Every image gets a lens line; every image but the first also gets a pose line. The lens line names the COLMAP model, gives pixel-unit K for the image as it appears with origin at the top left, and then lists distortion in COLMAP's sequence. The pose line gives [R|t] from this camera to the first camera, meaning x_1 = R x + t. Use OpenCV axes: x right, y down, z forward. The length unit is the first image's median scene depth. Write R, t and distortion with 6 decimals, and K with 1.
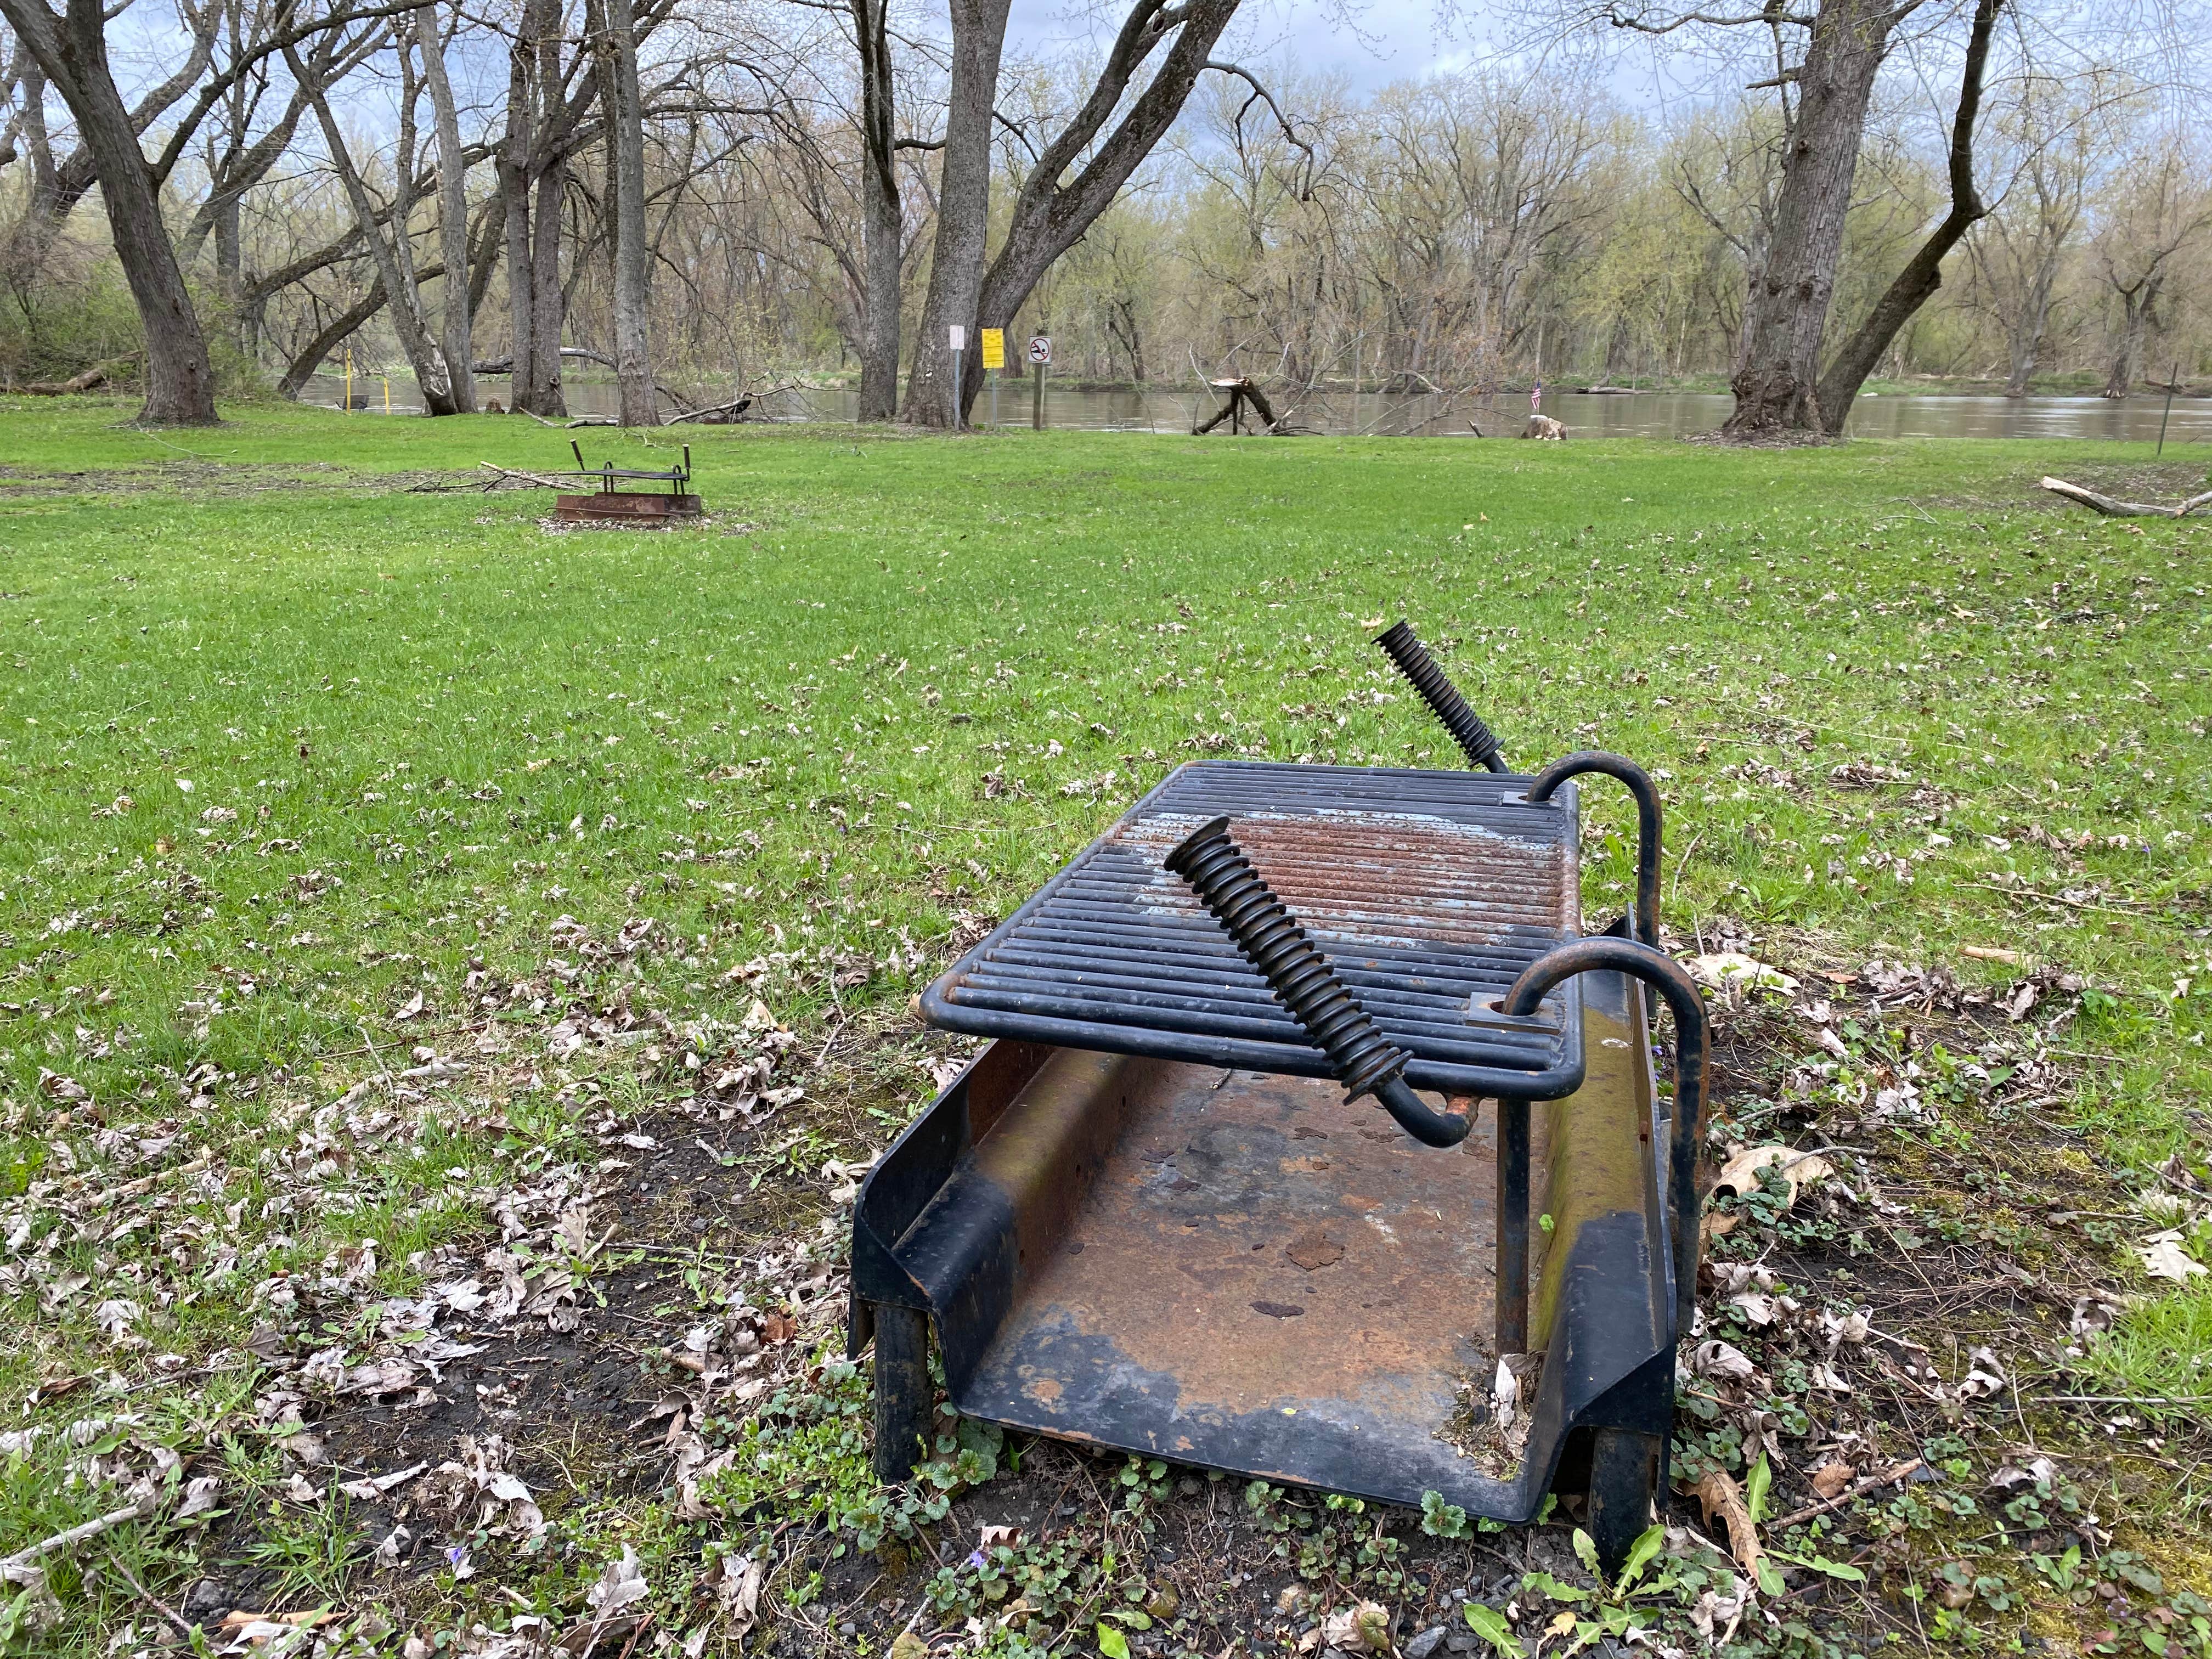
lens RADIAL K [[1868.5, 0, 1106.0], [0, 1868.5, 829.5], [0, 0, 1]] dist [-0.003200, -0.007138]
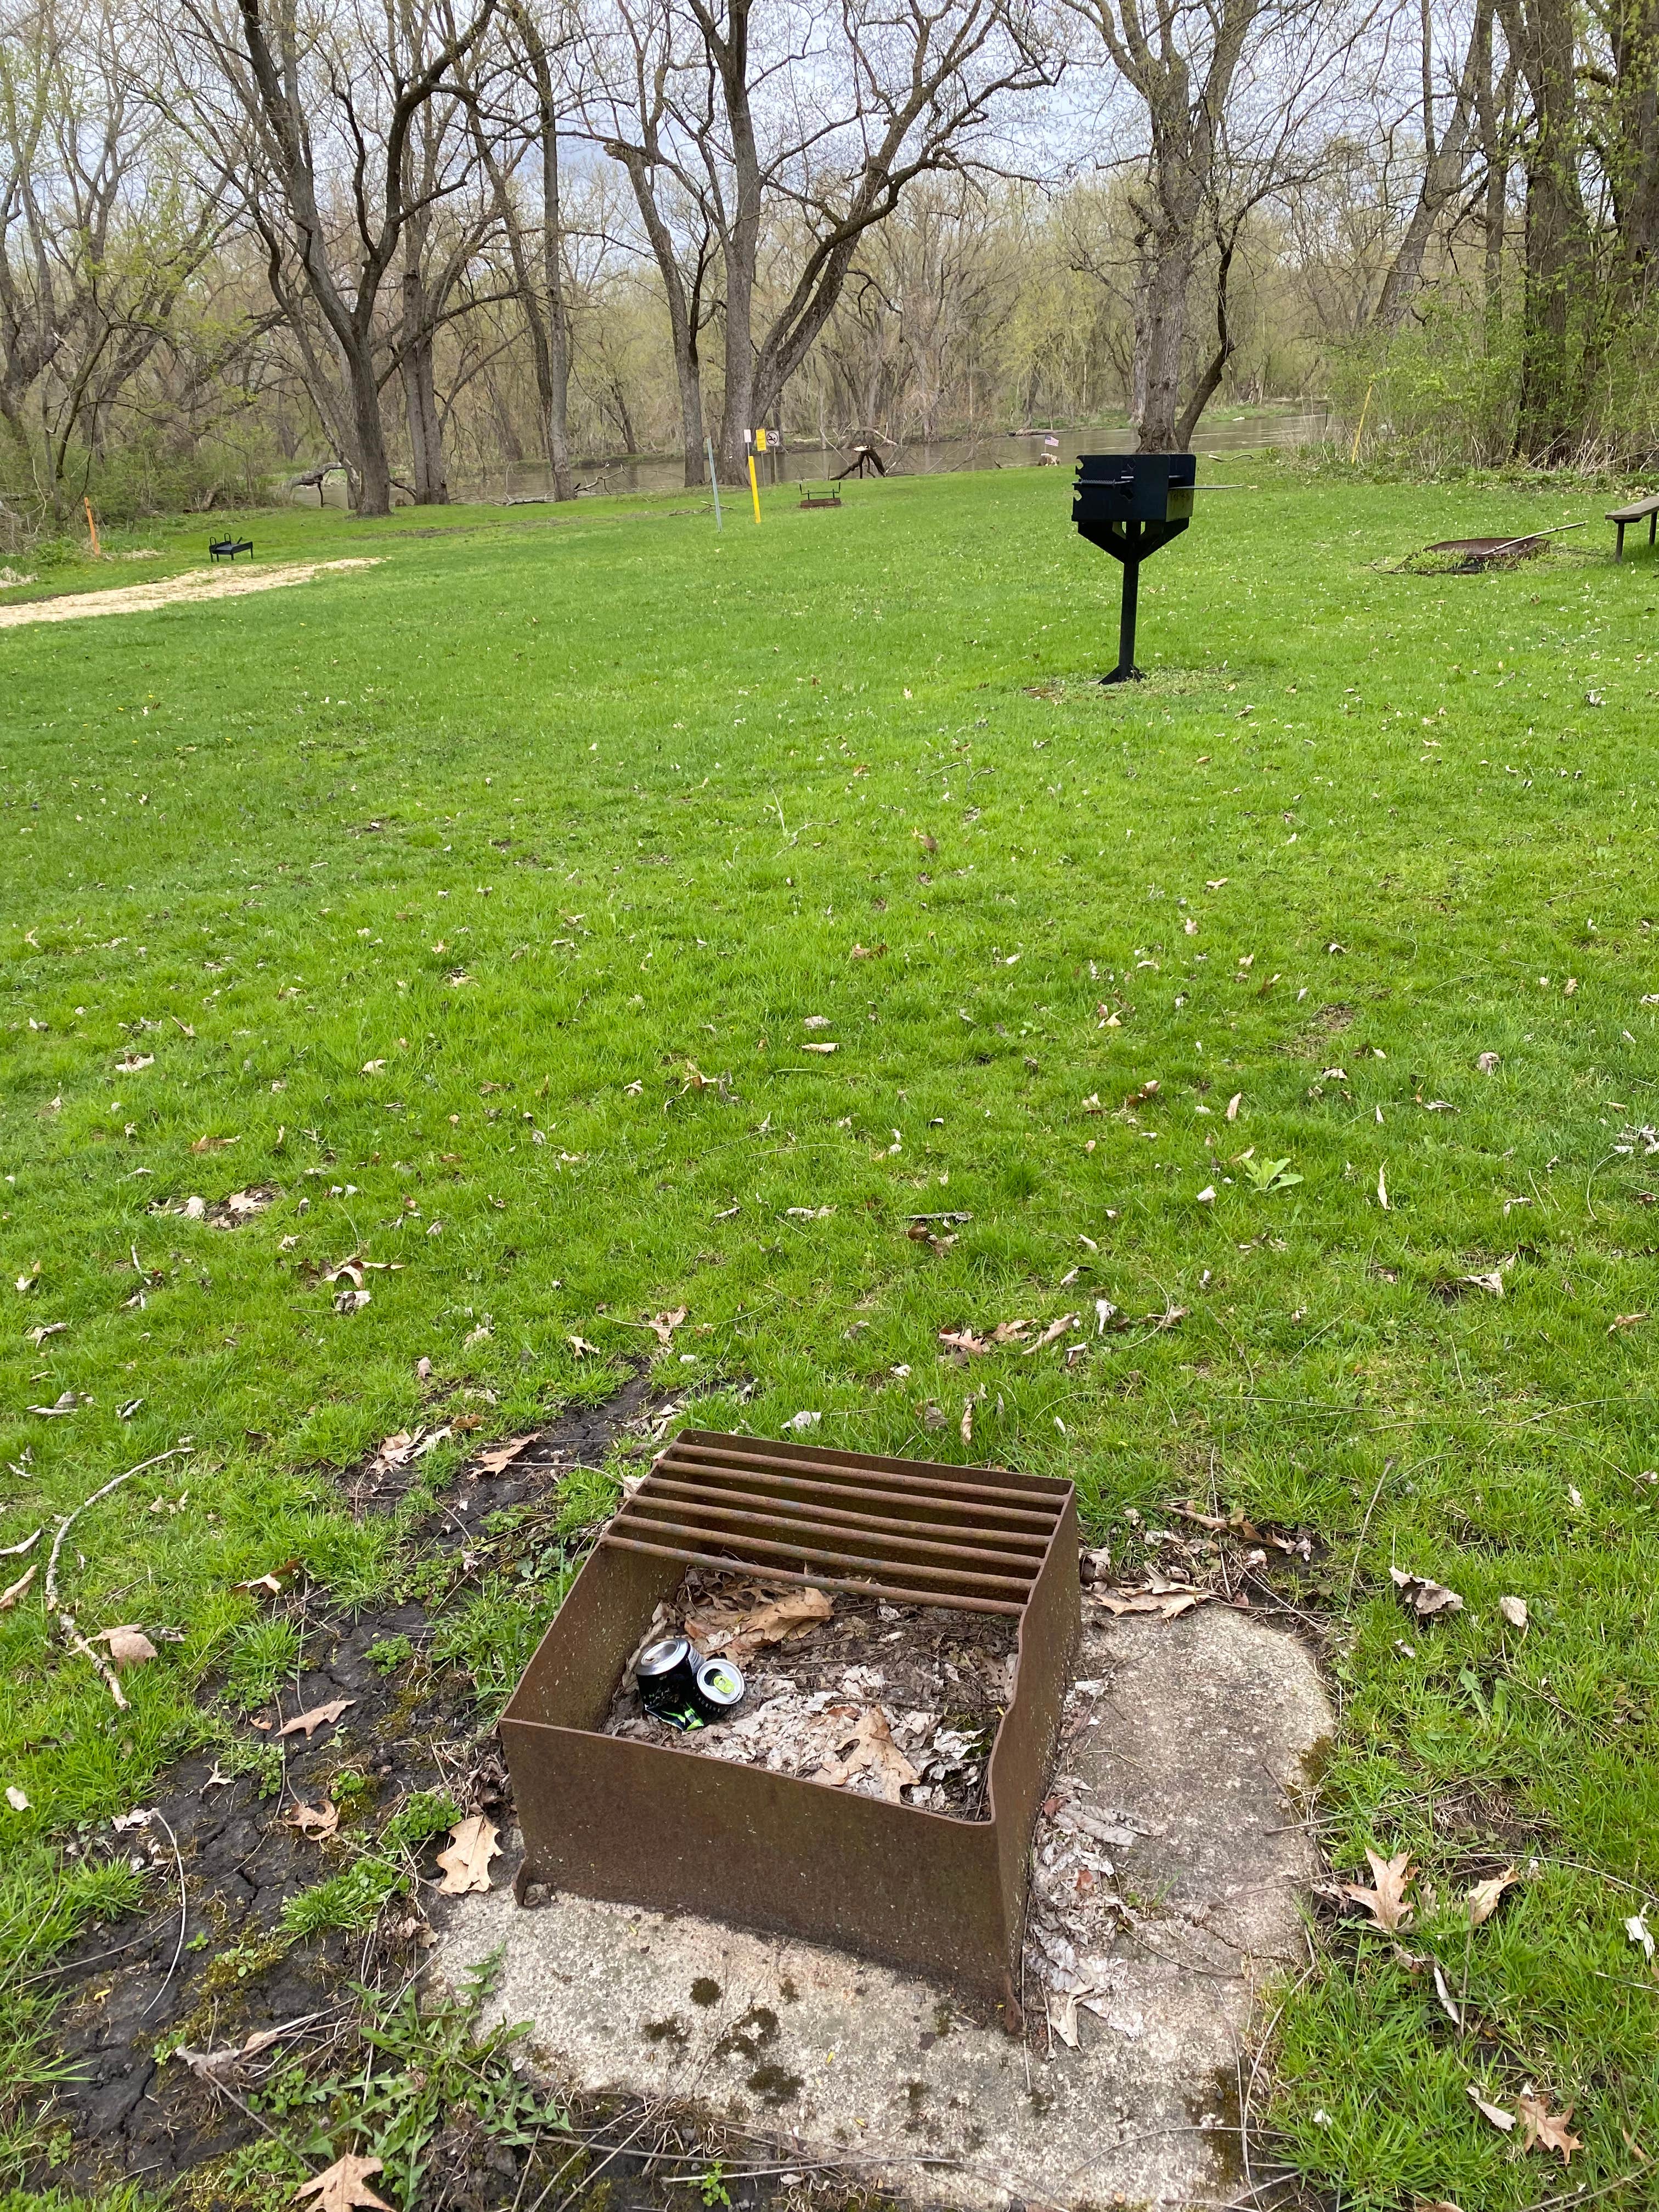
lens RADIAL K [[1724.8, 0, 829.5], [0, 1724.8, 1106.0], [0, 0, 1]] dist [0.002549, 0.001701]
pose [[0.984813, -0.127257, 0.118103, -0.257856], [0.111006, 0.984573, 0.135251, 0.162373], [-0.133493, -0.120087, 0.983747, -0.742580]]
